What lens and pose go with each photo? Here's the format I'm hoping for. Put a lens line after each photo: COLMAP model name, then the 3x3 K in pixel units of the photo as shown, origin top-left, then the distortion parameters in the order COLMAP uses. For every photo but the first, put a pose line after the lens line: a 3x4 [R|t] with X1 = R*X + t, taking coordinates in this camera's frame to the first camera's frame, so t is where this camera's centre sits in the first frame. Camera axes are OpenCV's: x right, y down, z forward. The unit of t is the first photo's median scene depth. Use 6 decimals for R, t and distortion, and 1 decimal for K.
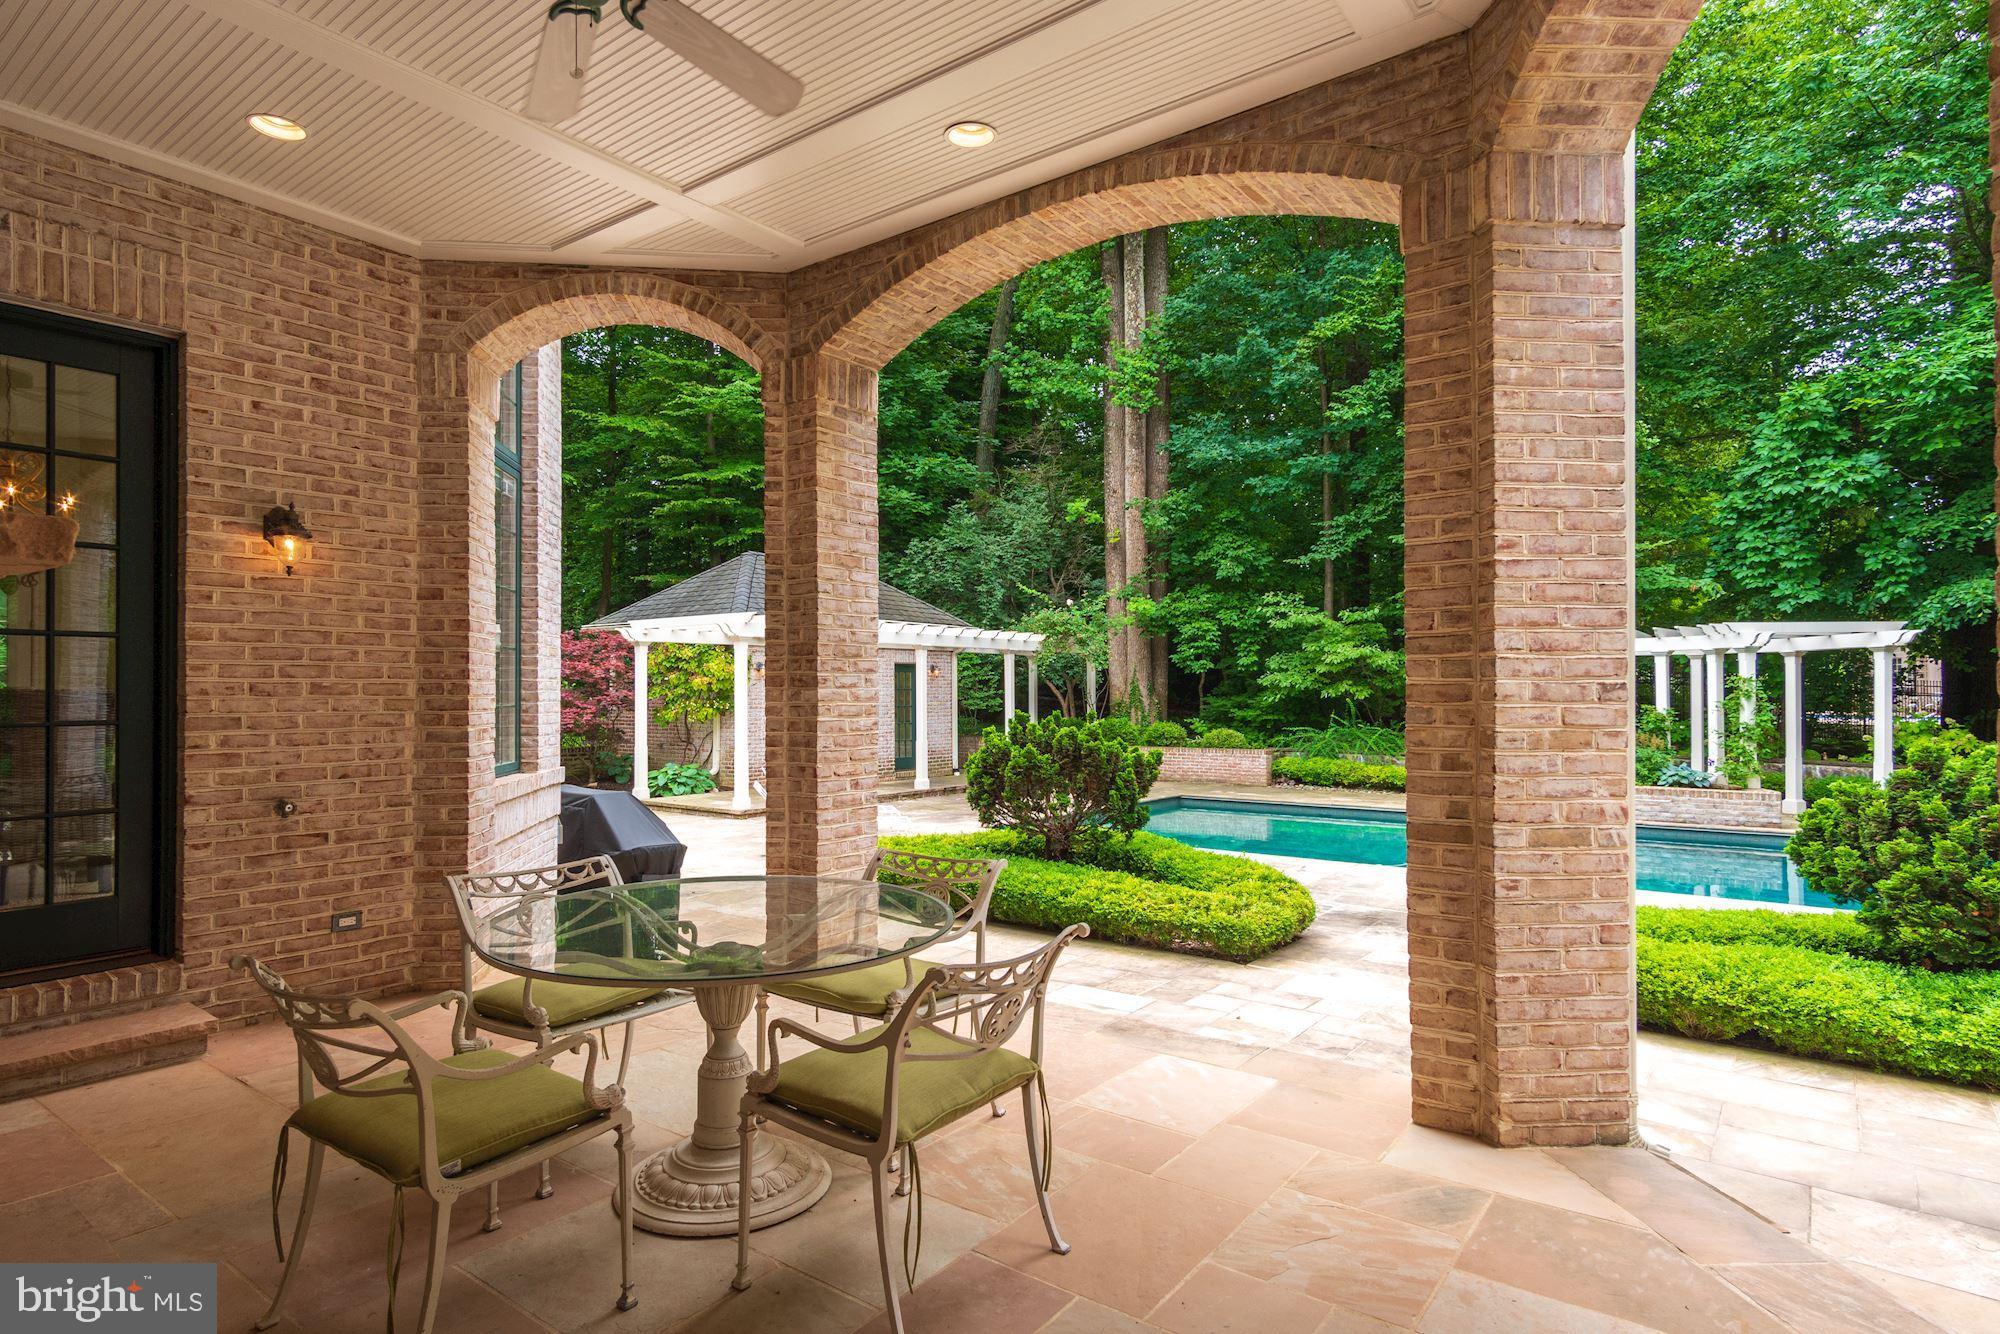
lens RADIAL K [[1080.4, 0, 997.2], [0, 1080.4, 689.8], [0, 0, 1]] dist [0.020059, 0.000319]
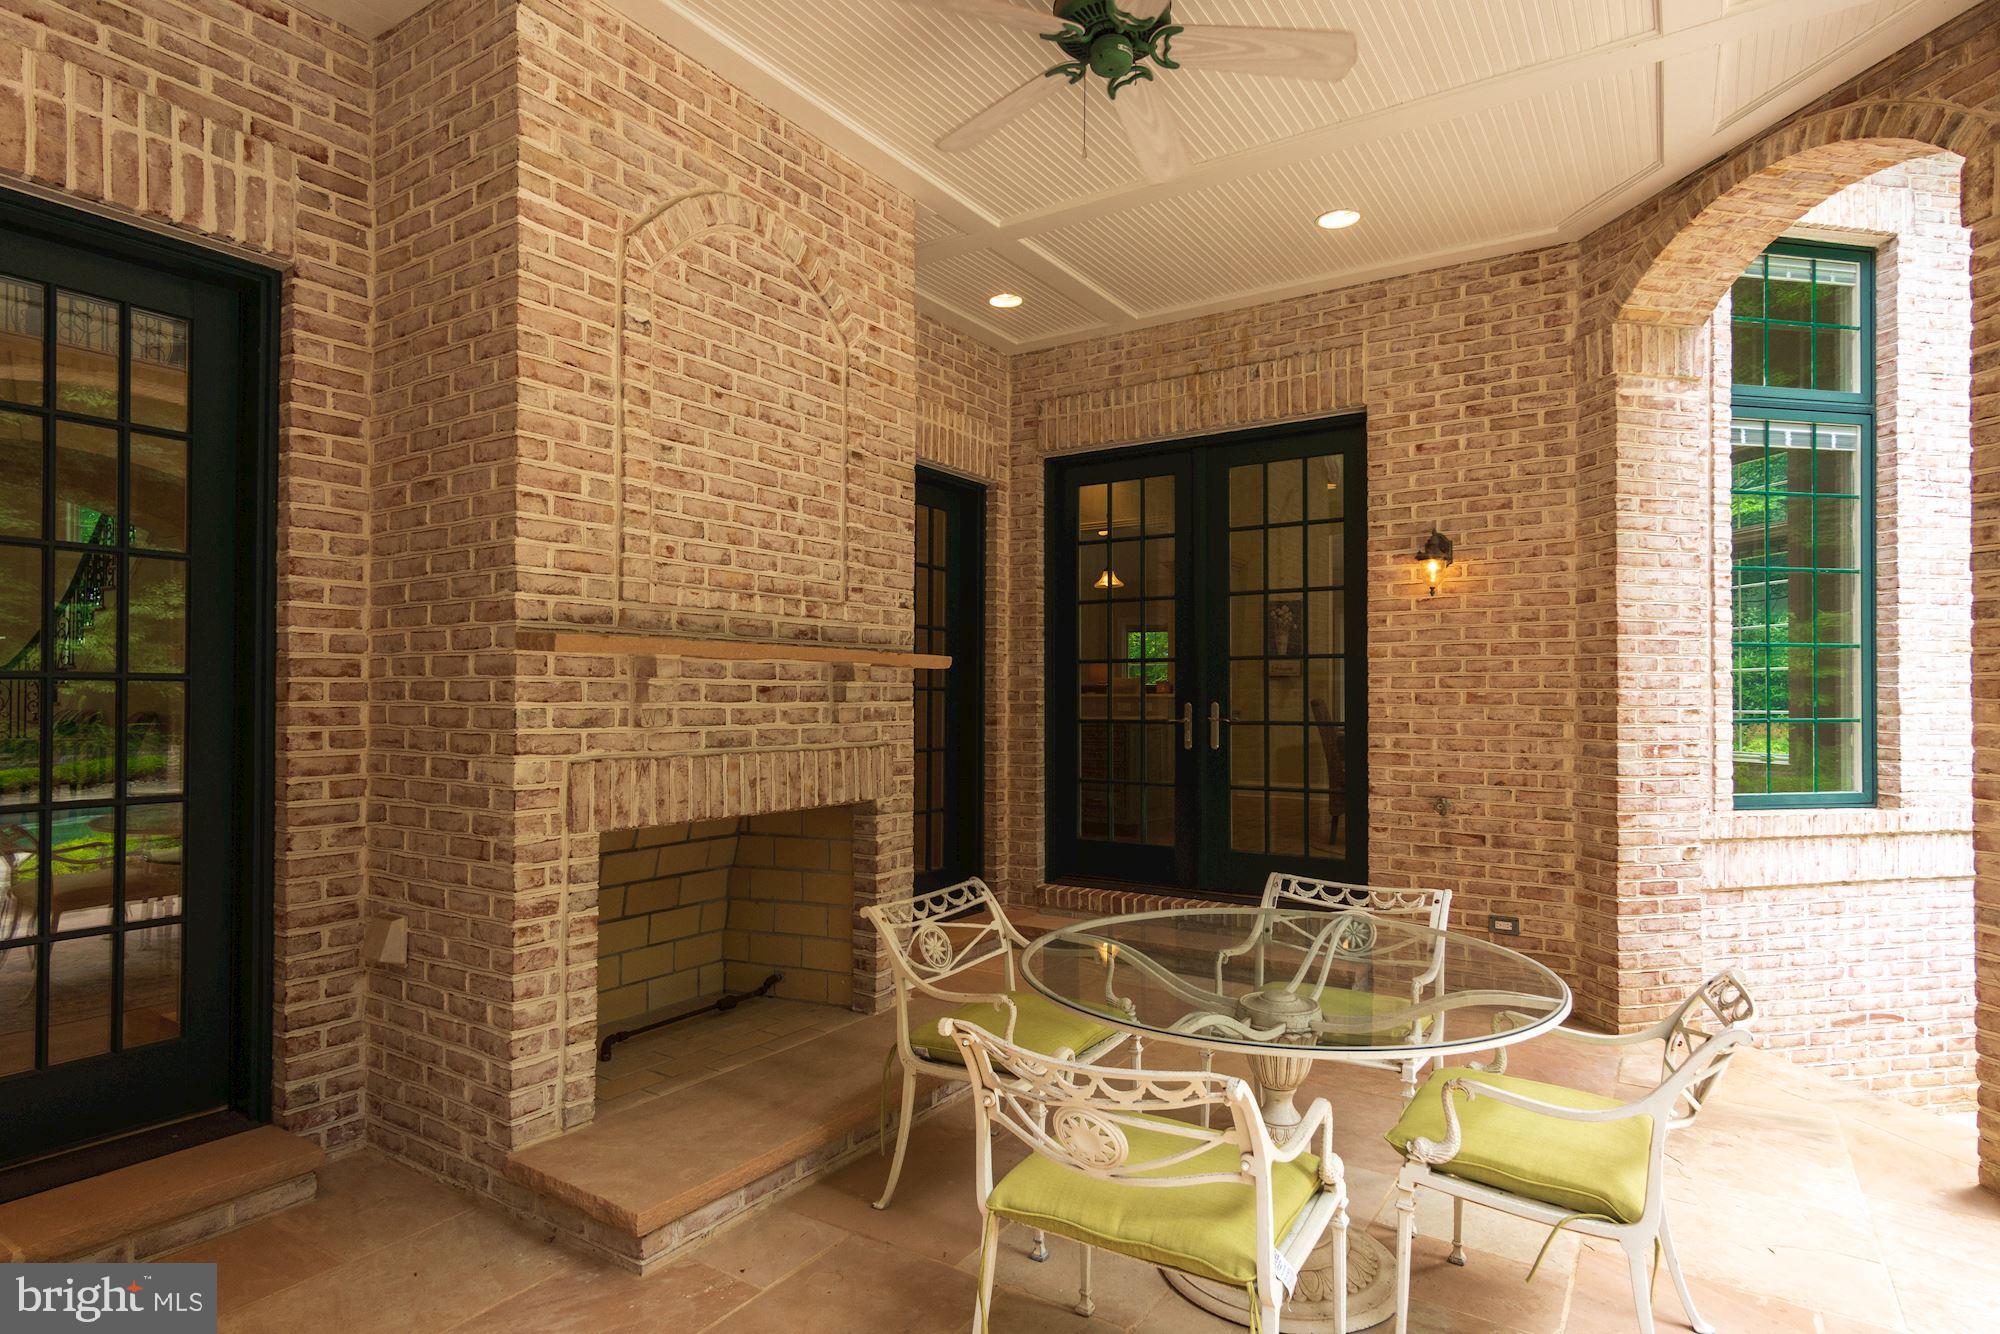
lens RADIAL K [[1080.4, 0, 997.2], [0, 1080.4, 689.8], [0, 0, 1]] dist [0.020059, 0.000319]
pose [[0.074443, -0.001967, -0.997223, 0.389447], [0.000280, 0.999998, -0.001951, -0.007033], [0.997225, -0.000134, 0.074443, 0.453849]]
